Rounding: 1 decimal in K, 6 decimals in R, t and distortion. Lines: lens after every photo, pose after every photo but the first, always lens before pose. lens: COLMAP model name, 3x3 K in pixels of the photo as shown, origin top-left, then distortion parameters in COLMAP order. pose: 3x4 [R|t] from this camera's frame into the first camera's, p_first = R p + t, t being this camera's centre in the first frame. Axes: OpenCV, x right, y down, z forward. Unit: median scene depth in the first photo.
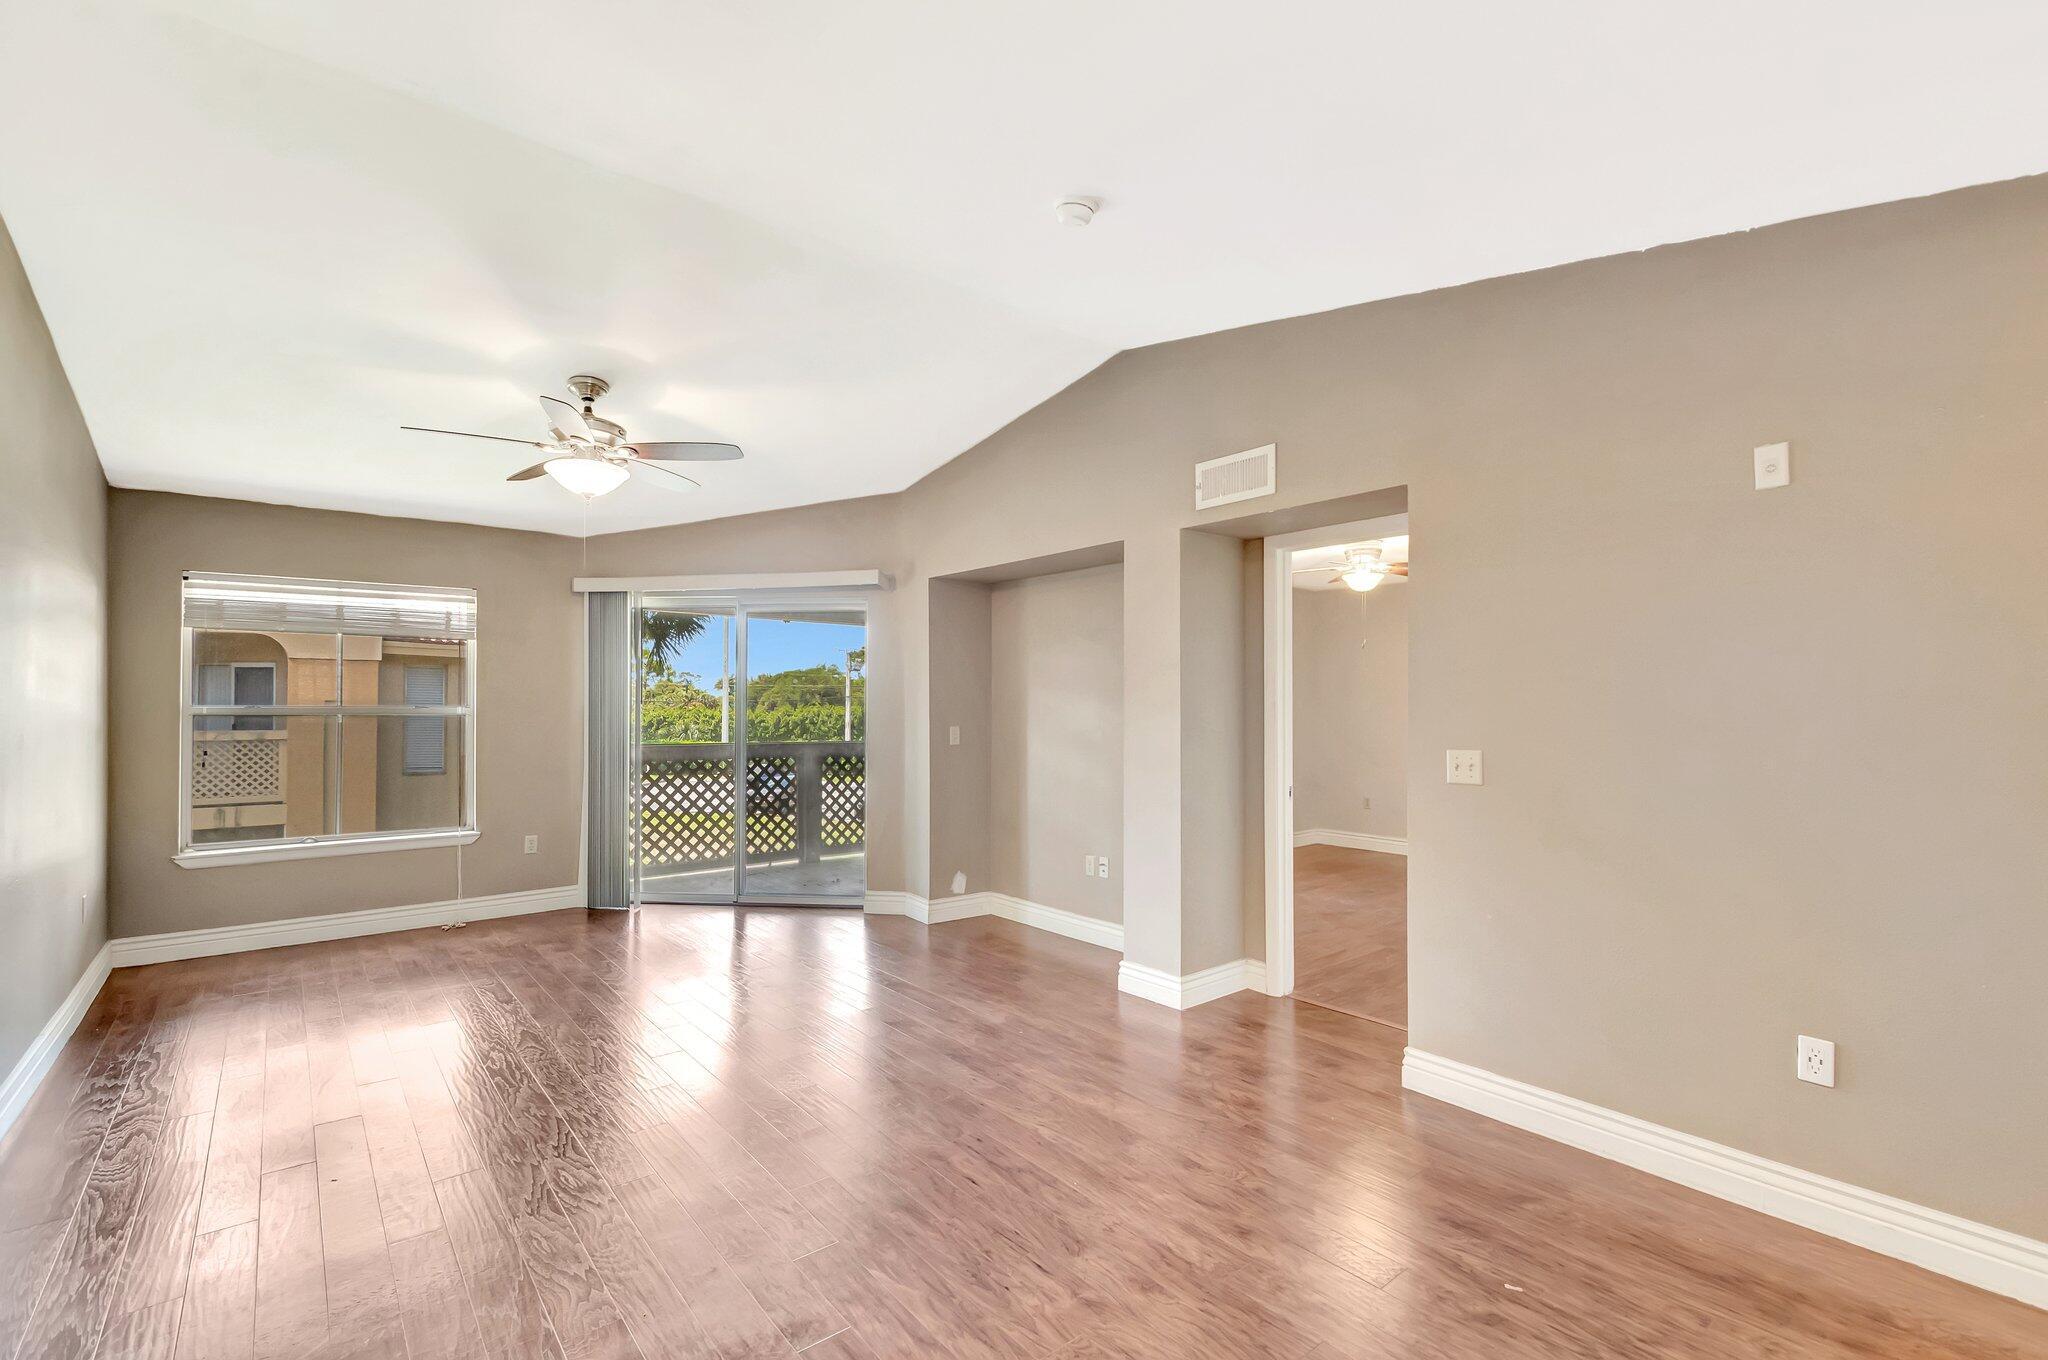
lens RADIAL K [[903.0, 0, 1029.4], [0, 903.0, 690.4], [0, 0, 1]] dist [0.008518, -0.007607]
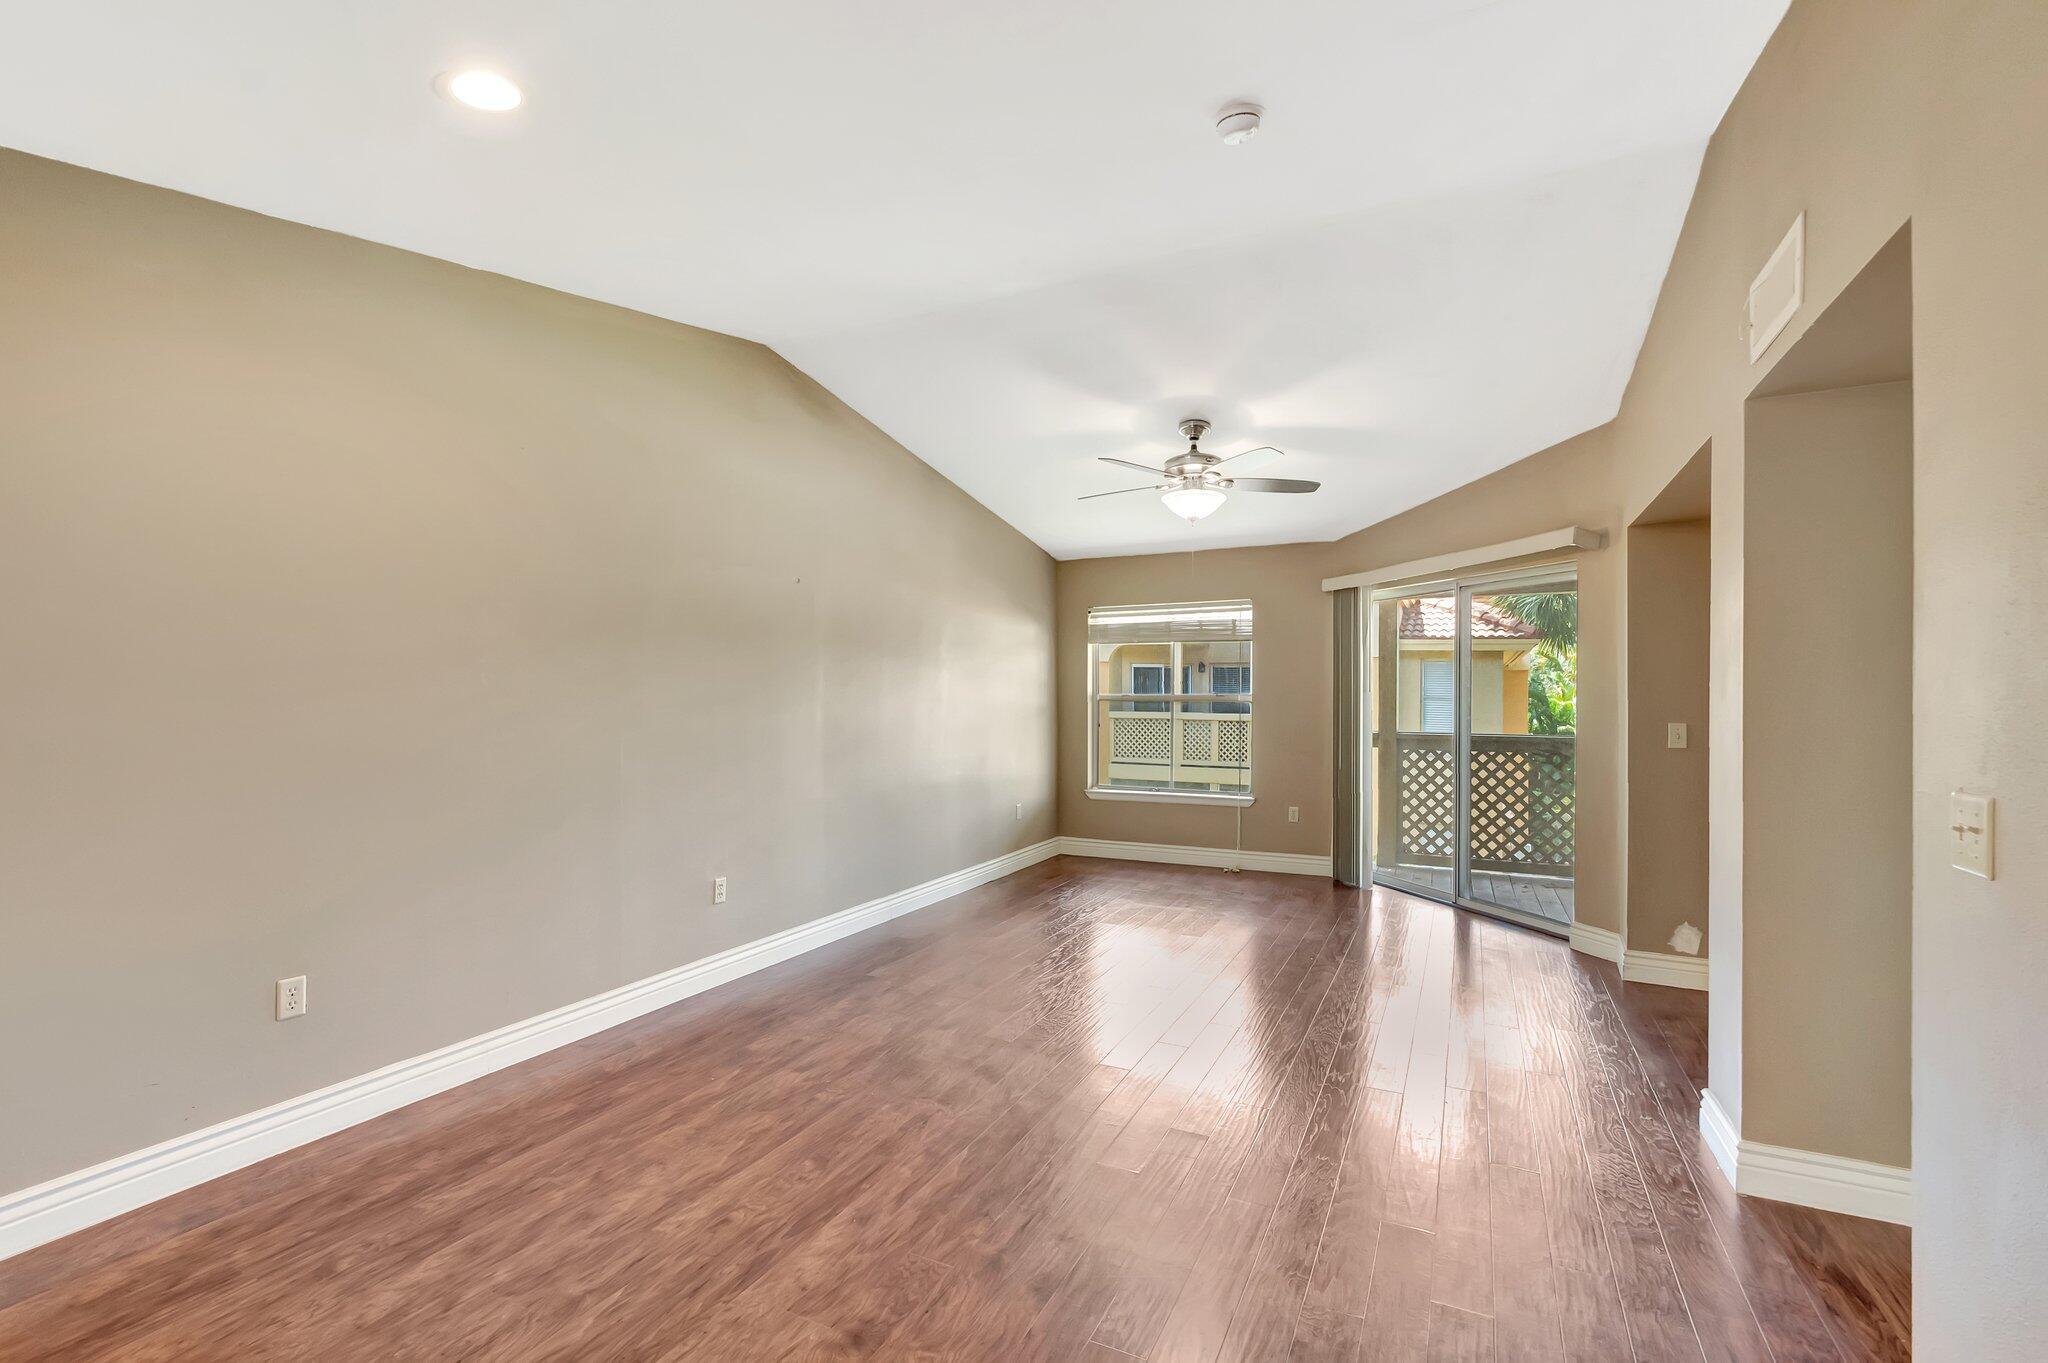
lens RADIAL K [[903.0, 0, 1029.4], [0, 903.0, 691.9], [0, 0, 1]] dist [0.008518, -0.007607]
pose [[0.409804, -0.002899, -0.912169, 0.445391], [0.015013, 0.999881, 0.003567, 0.005222], [0.912050, -0.015157, 0.409798, 0.266701]]
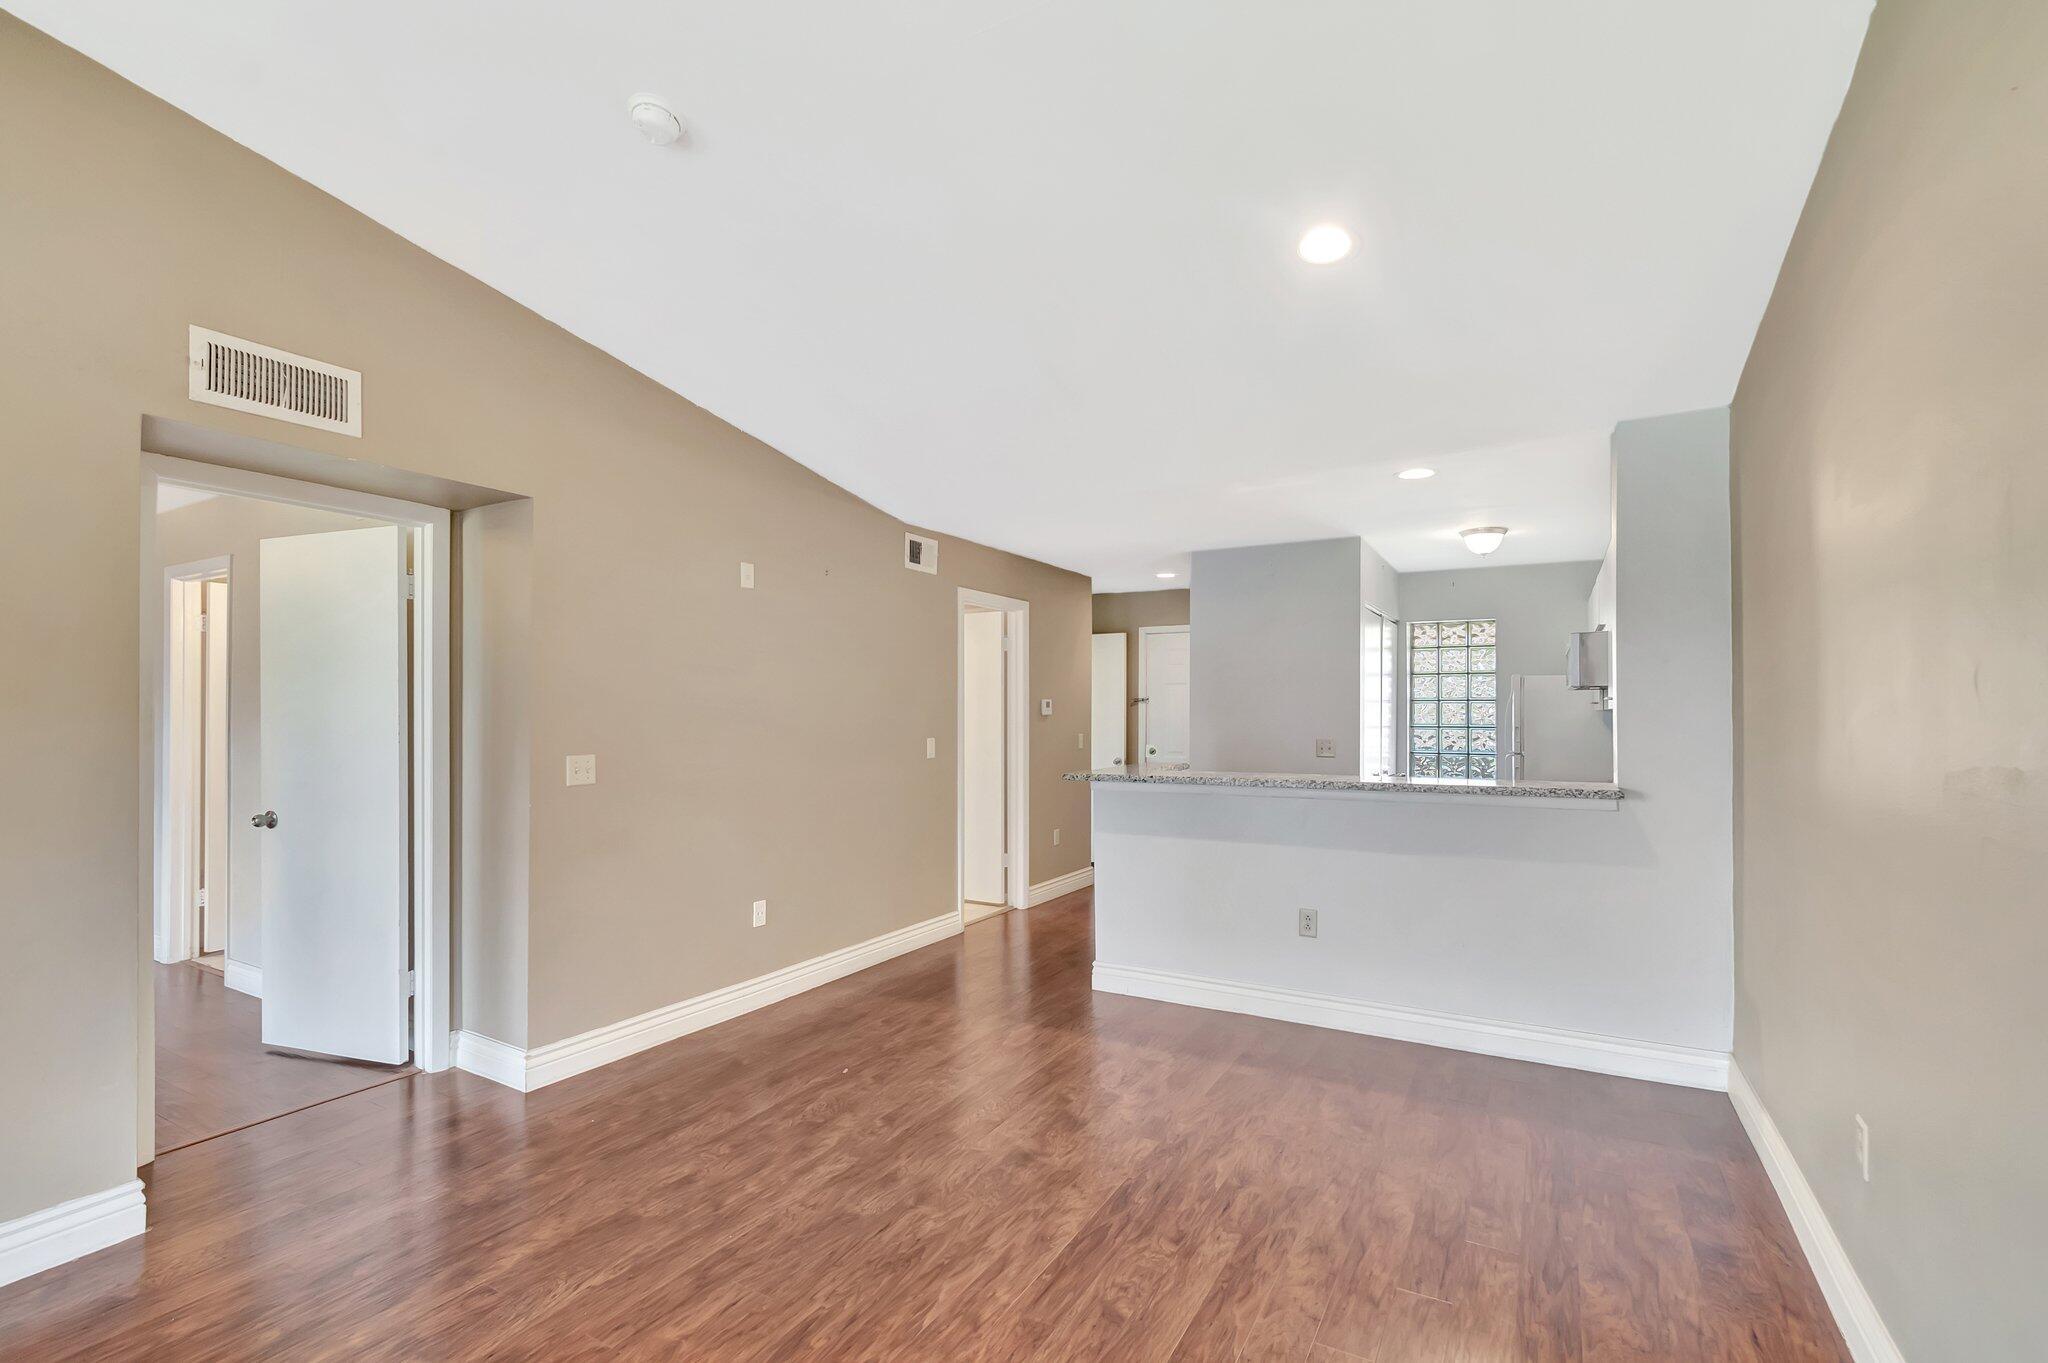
lens RADIAL K [[902.5, 0, 1027.3], [0, 902.5, 711.5], [0, 0, 1]] dist [0.001610, 0.000337]
pose [[-0.350112, 0.002431, 0.936705, -0.494069], [-0.017058, 0.999814, -0.008971, 0.007211], [-0.936553, -0.019119, -0.350005, 0.564432]]
